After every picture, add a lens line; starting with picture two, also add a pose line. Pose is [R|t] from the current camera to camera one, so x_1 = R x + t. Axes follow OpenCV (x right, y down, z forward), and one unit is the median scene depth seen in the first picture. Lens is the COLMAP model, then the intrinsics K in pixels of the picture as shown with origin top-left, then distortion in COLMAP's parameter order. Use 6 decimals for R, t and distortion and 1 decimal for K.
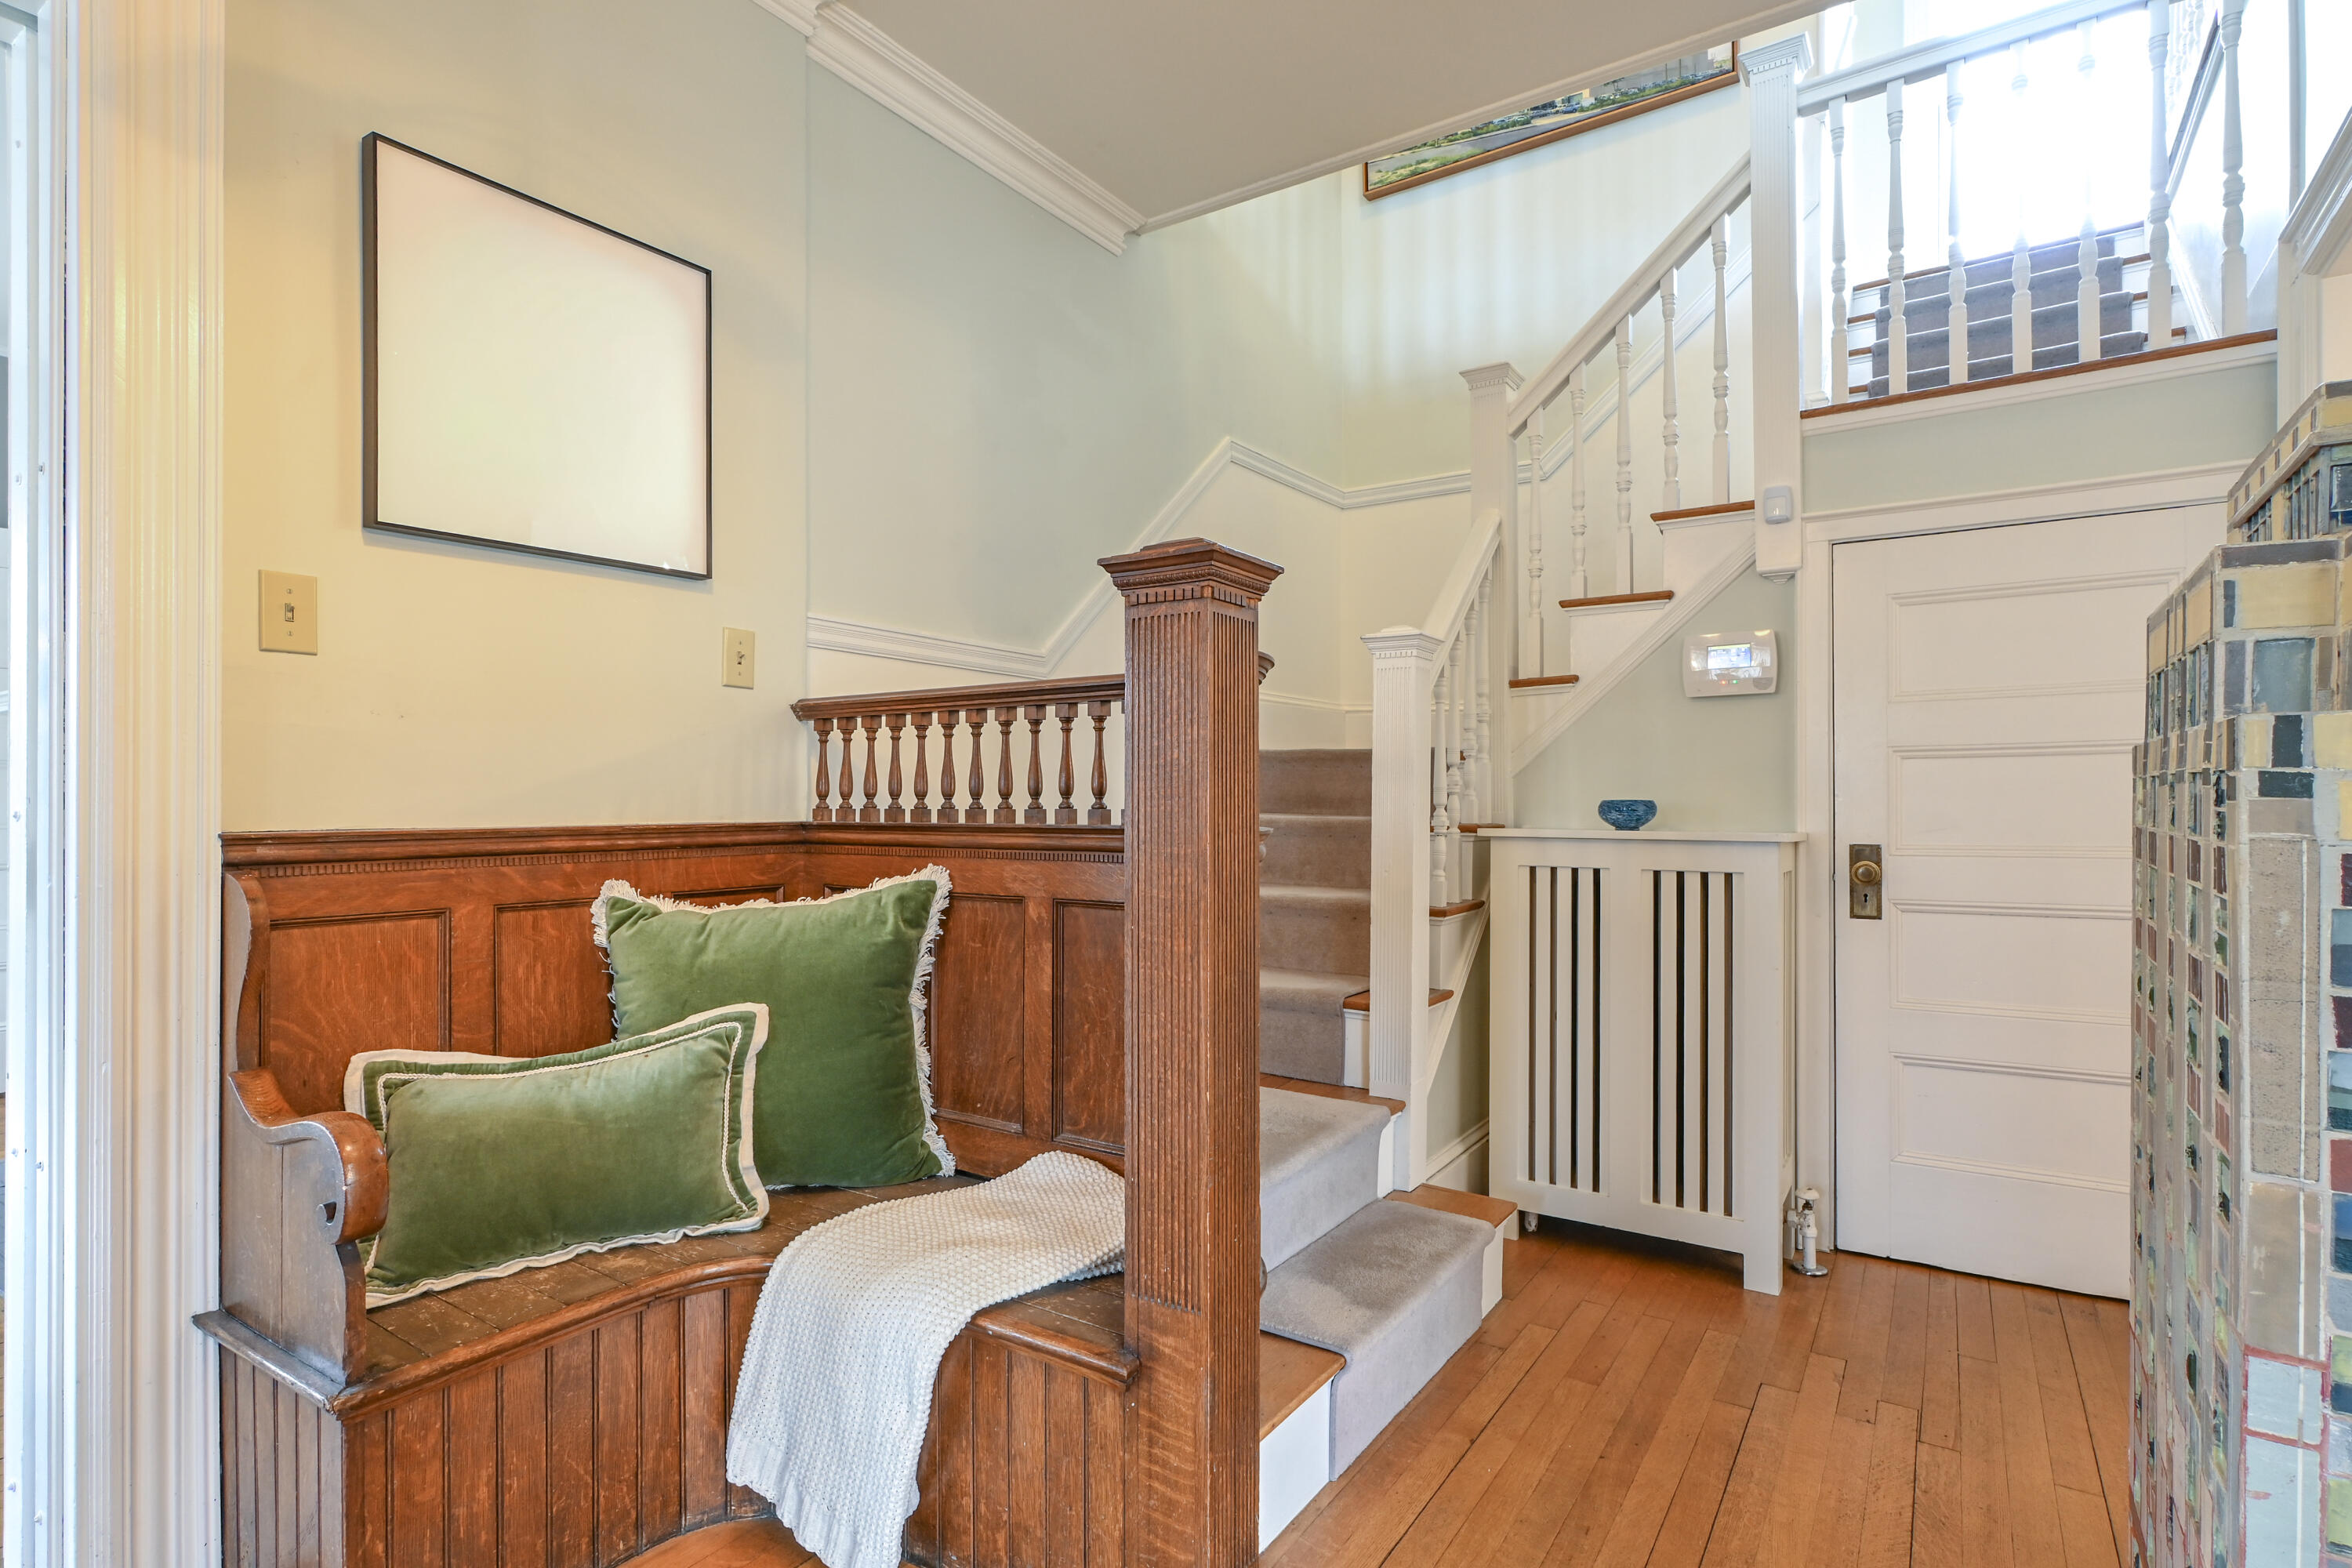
lens RADIAL K [[1197.1, 0, 1173.2], [0, 1197.1, 799.7], [0, 0, 1]] dist [-0.006676, 0.003809]
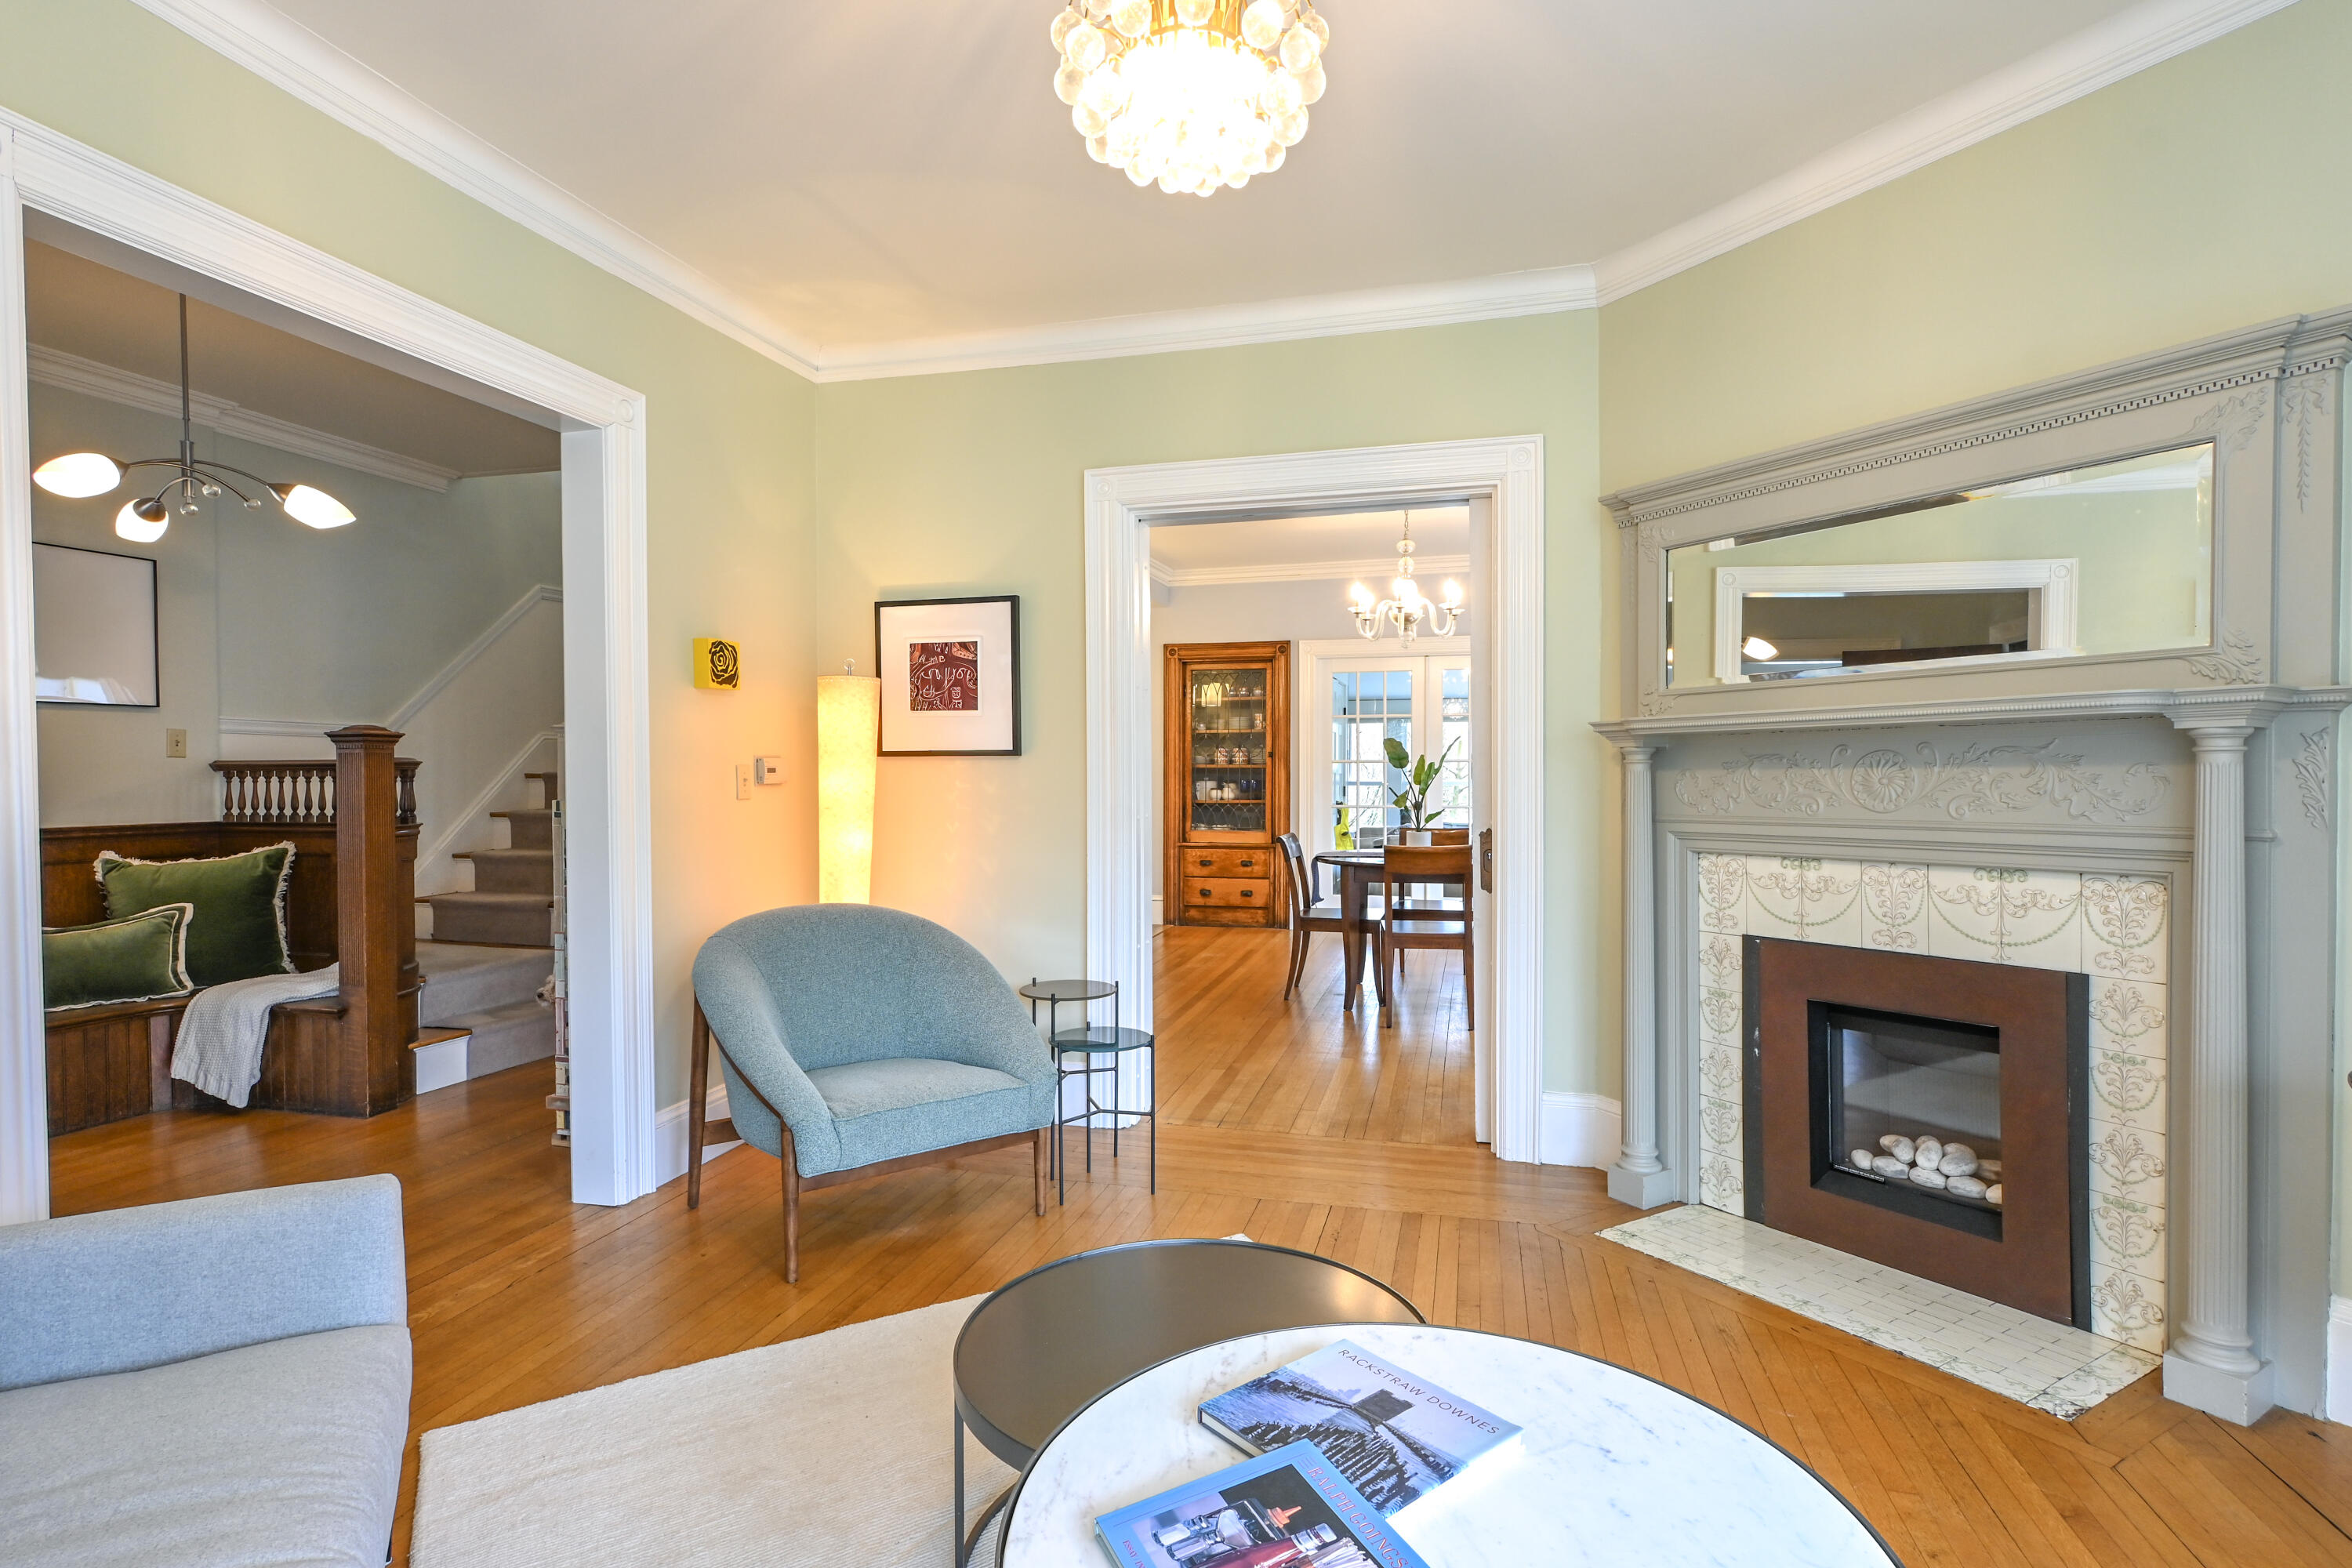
lens RADIAL K [[1197.1, 0, 1215.5], [0, 1197.1, 793.0], [0, 0, 1]] dist [-0.006676, 0.003809]
pose [[0.939147, -0.008038, 0.343421, 0.715572], [0.002123, 0.999843, 0.017594, -0.075525], [-0.343508, -0.015795, 0.939017, -1.811880]]
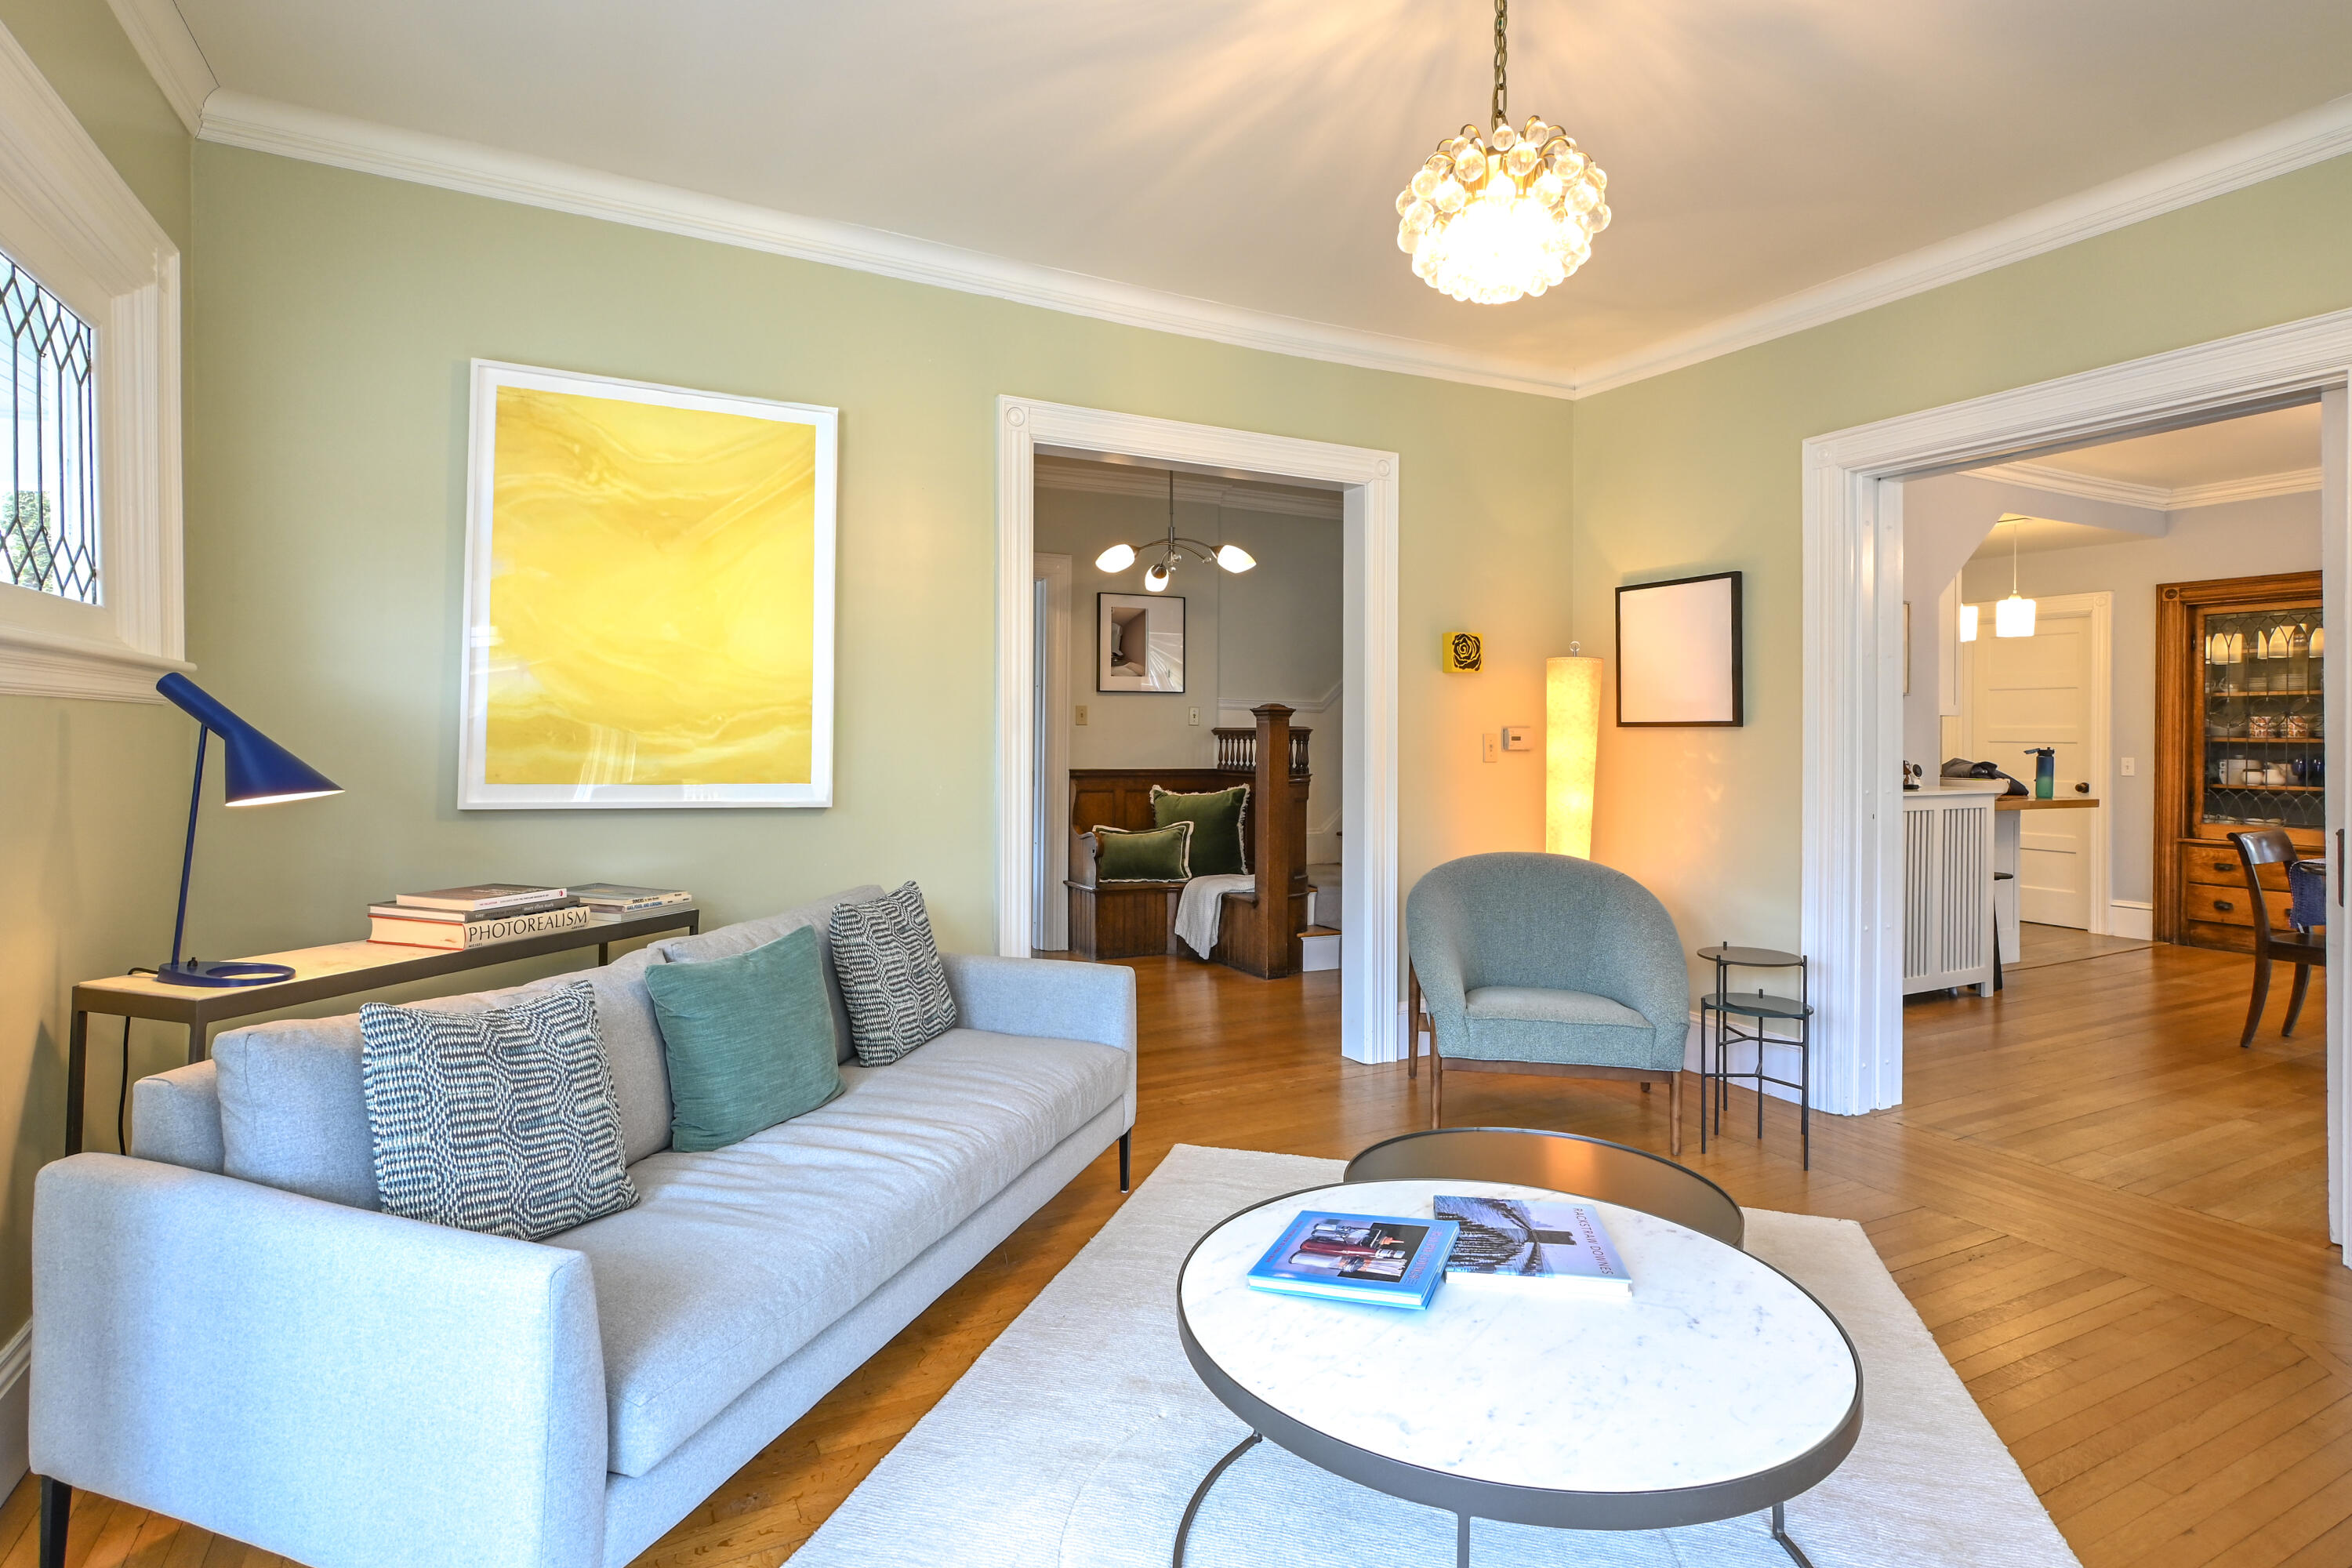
lens RADIAL K [[1197.1, 0, 1126.5], [0, 1197.1, 738.9], [0, 0, 1]] dist [-0.006676, 0.003809]
pose [[0.872366, 0.010688, -0.488736, 1.184657], [-0.010533, 0.999940, 0.003066, -0.078069], [0.488739, 0.002473, 0.872426, -2.124493]]
